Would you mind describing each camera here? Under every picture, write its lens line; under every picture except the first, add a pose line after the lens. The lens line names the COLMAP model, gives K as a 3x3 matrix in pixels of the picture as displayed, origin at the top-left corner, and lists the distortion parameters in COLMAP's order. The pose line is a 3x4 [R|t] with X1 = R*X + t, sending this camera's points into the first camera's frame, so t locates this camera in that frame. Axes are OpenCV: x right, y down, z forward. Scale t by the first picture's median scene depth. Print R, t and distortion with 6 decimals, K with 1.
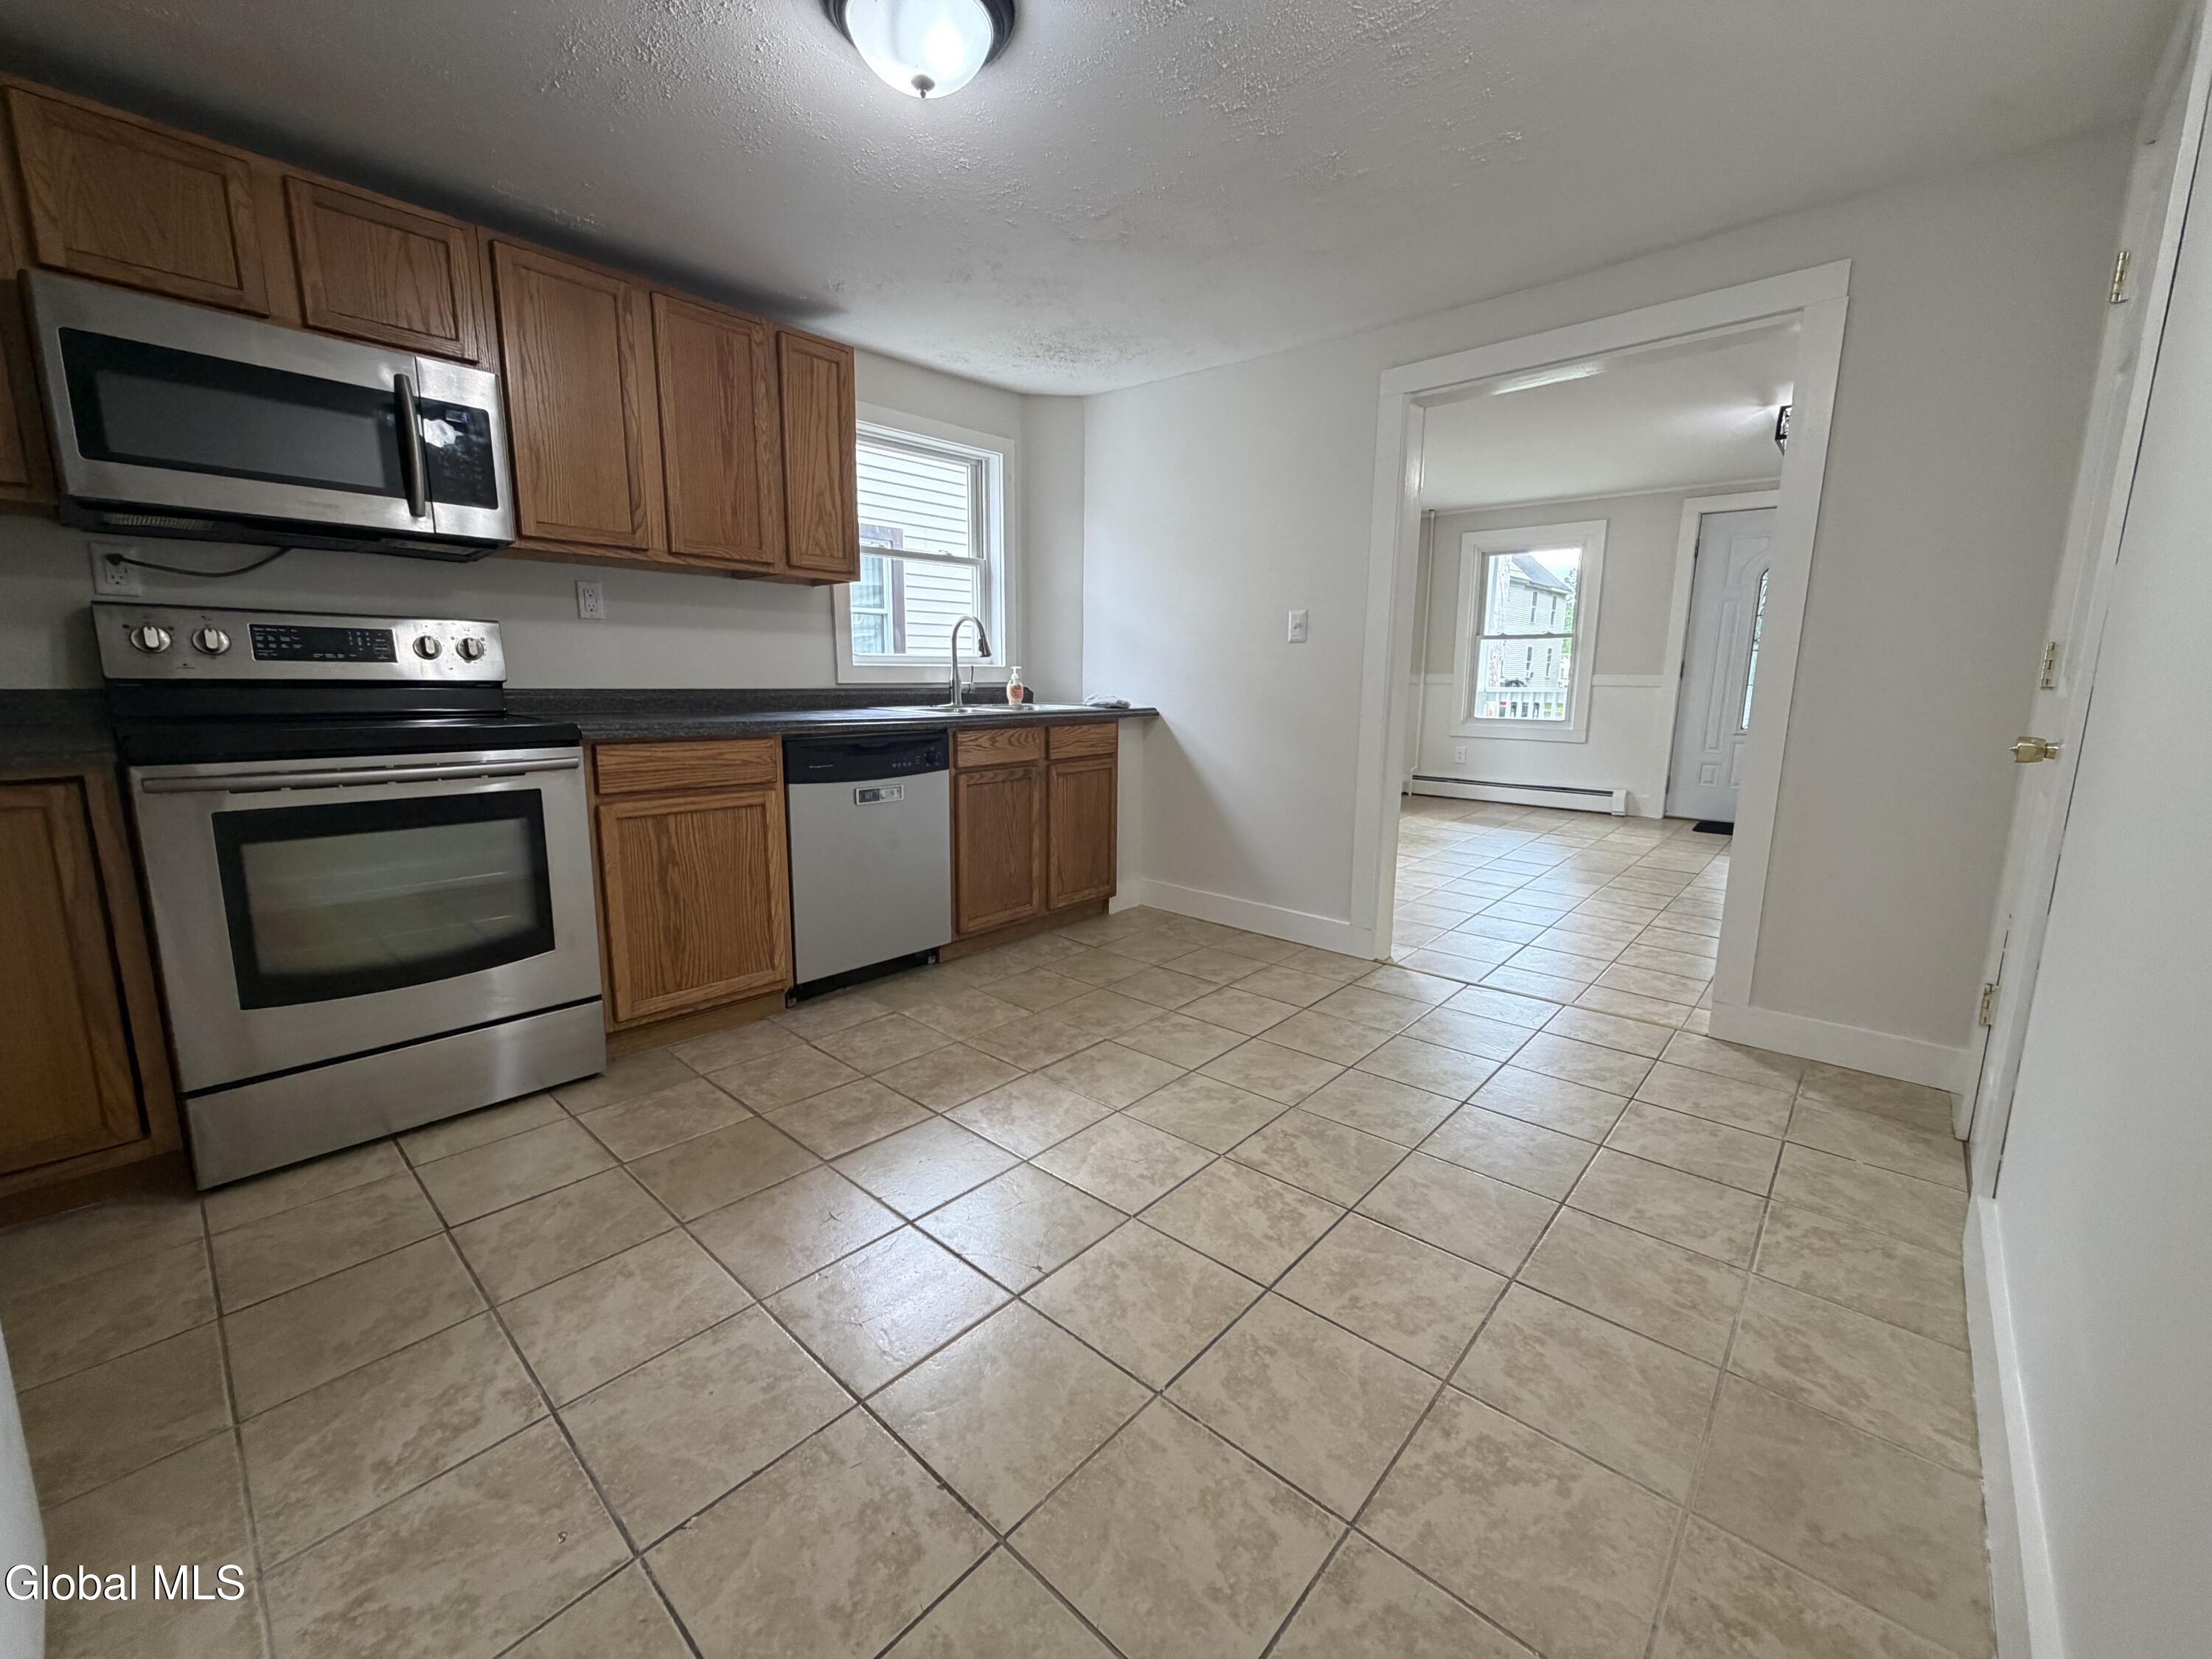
lens RADIAL K [[880.5, 0, 1099.5], [0, 880.5, 825.1], [0, 0, 1]] dist [-0.000521, 0.000484]
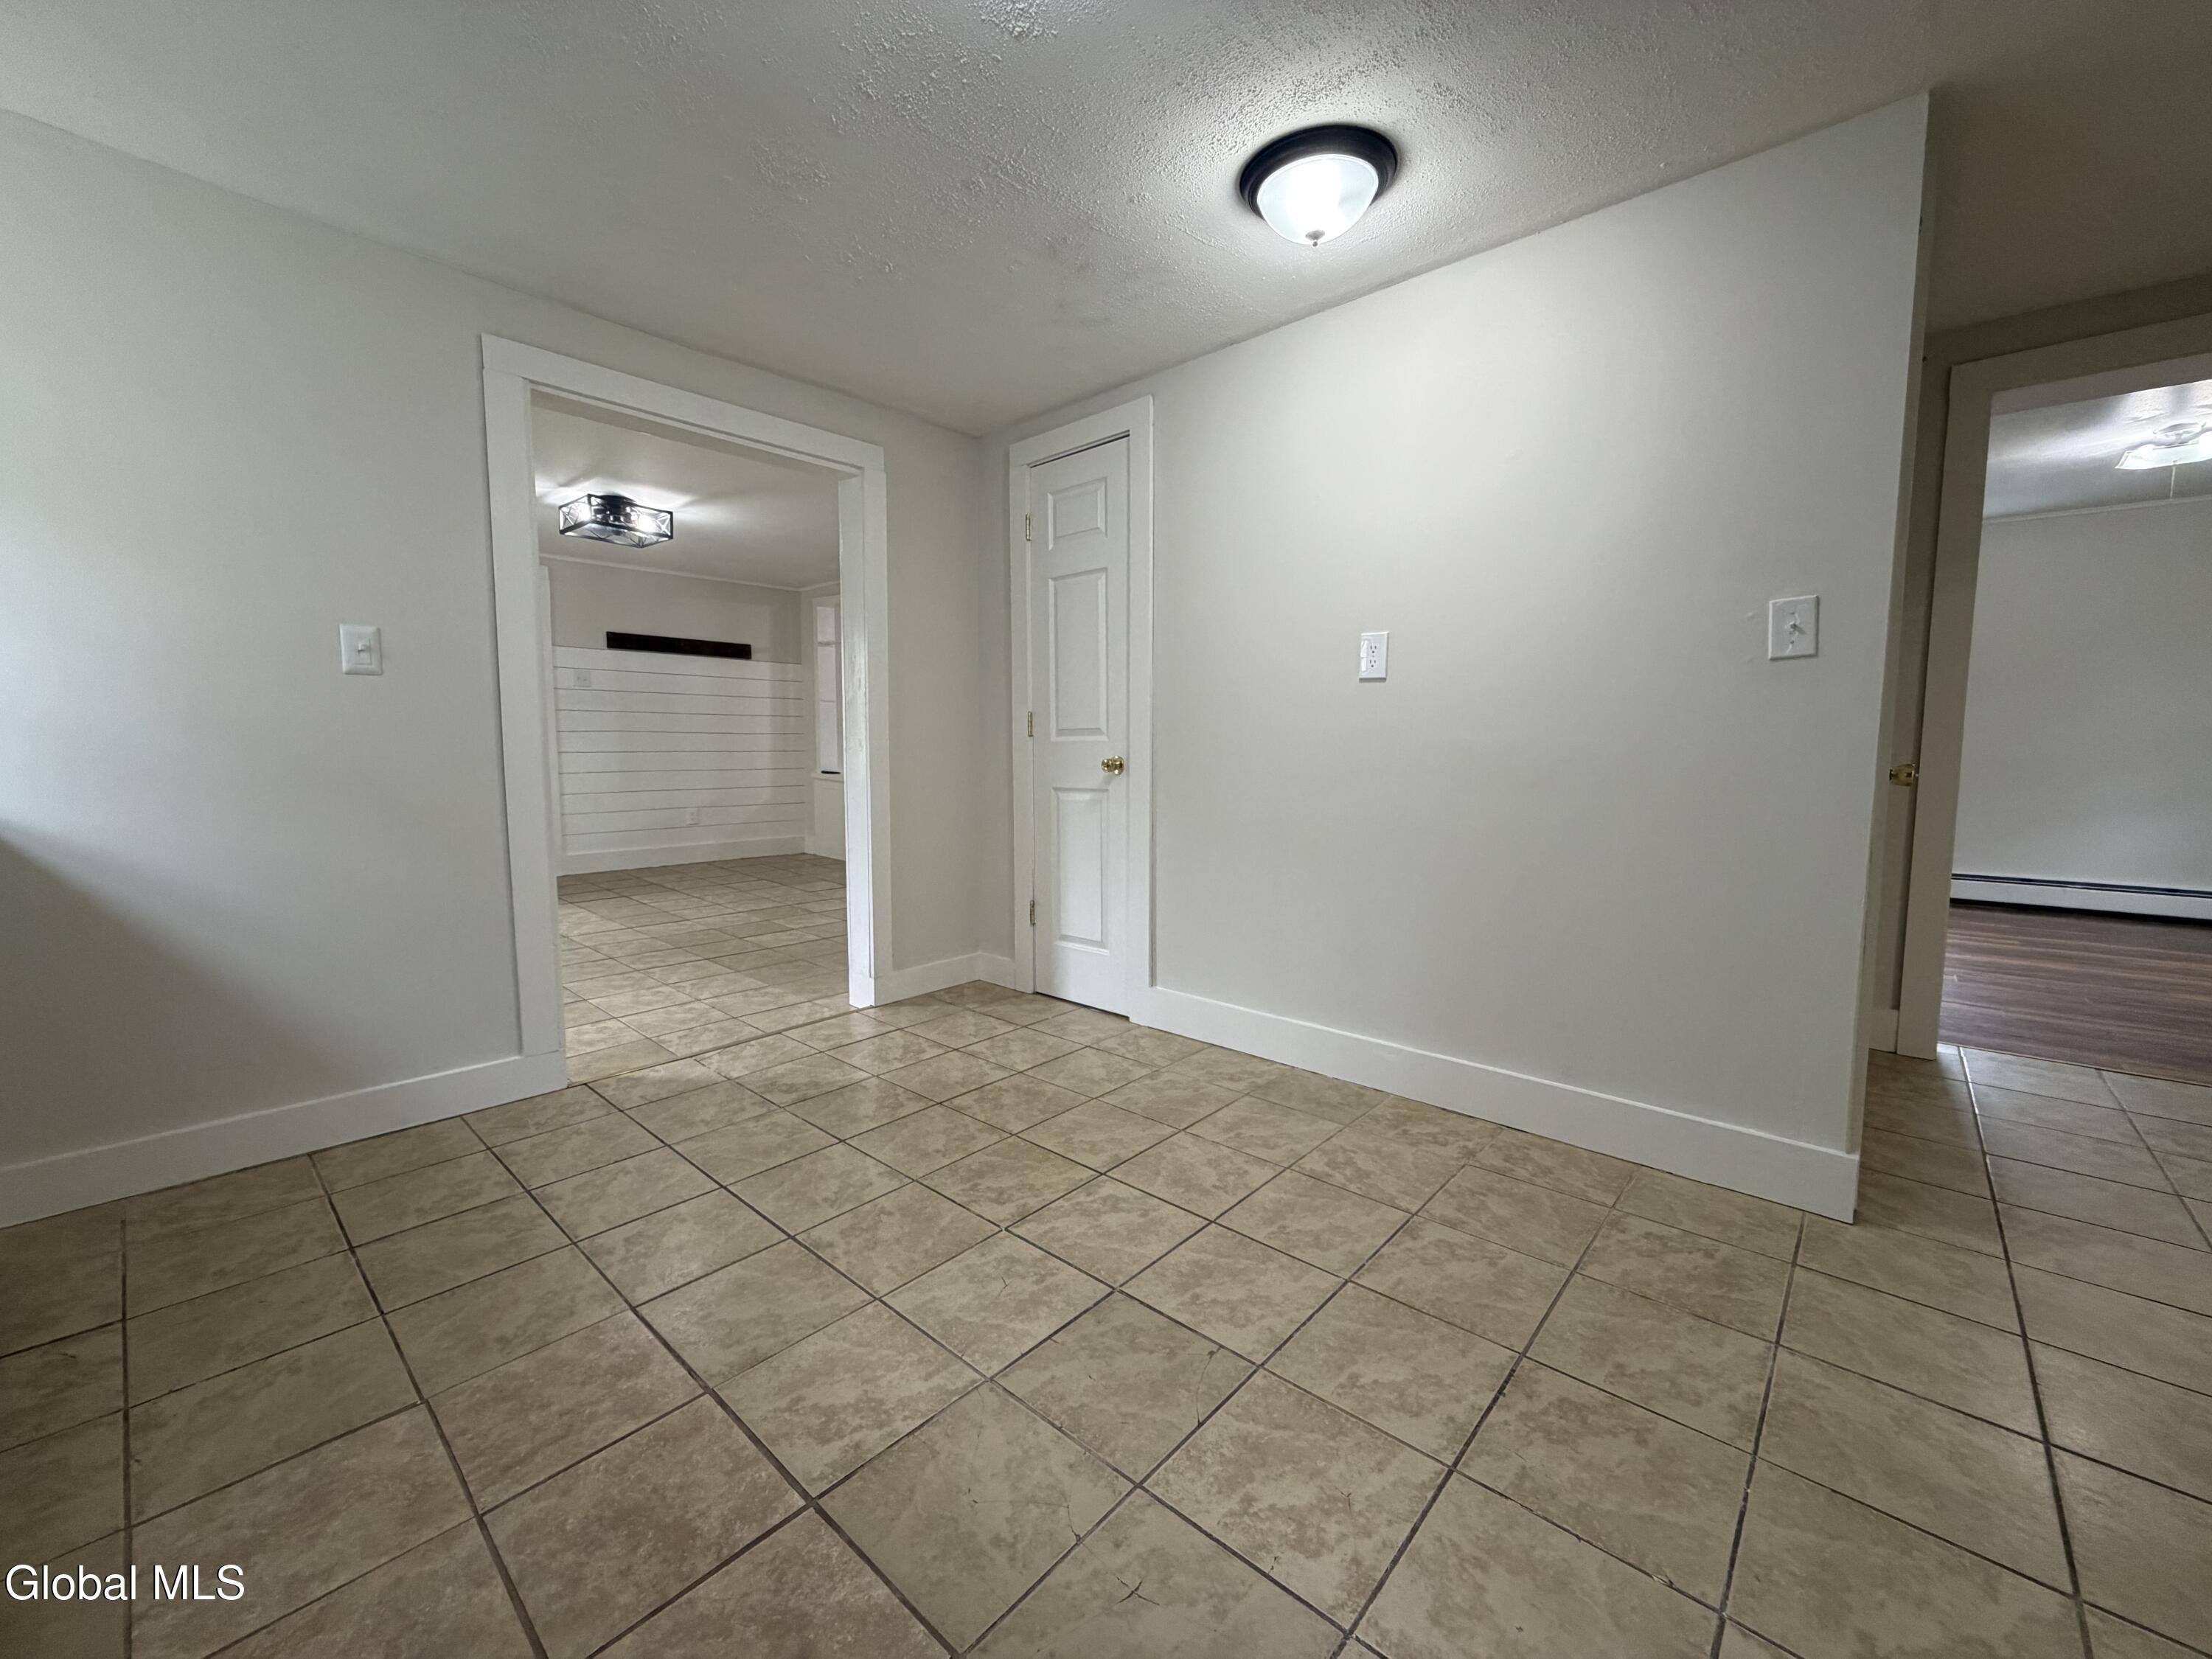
lens RADIAL K [[880.5, 0, 1099.5], [0, 880.5, 825.1], [0, 0, 1]] dist [-0.000521, 0.000484]
pose [[-0.000163, -0.097466, 0.995239, -0.655112], [0.167889, 0.981110, 0.096110, -0.103884], [-0.985806, 0.167106, 0.016203, 0.708965]]
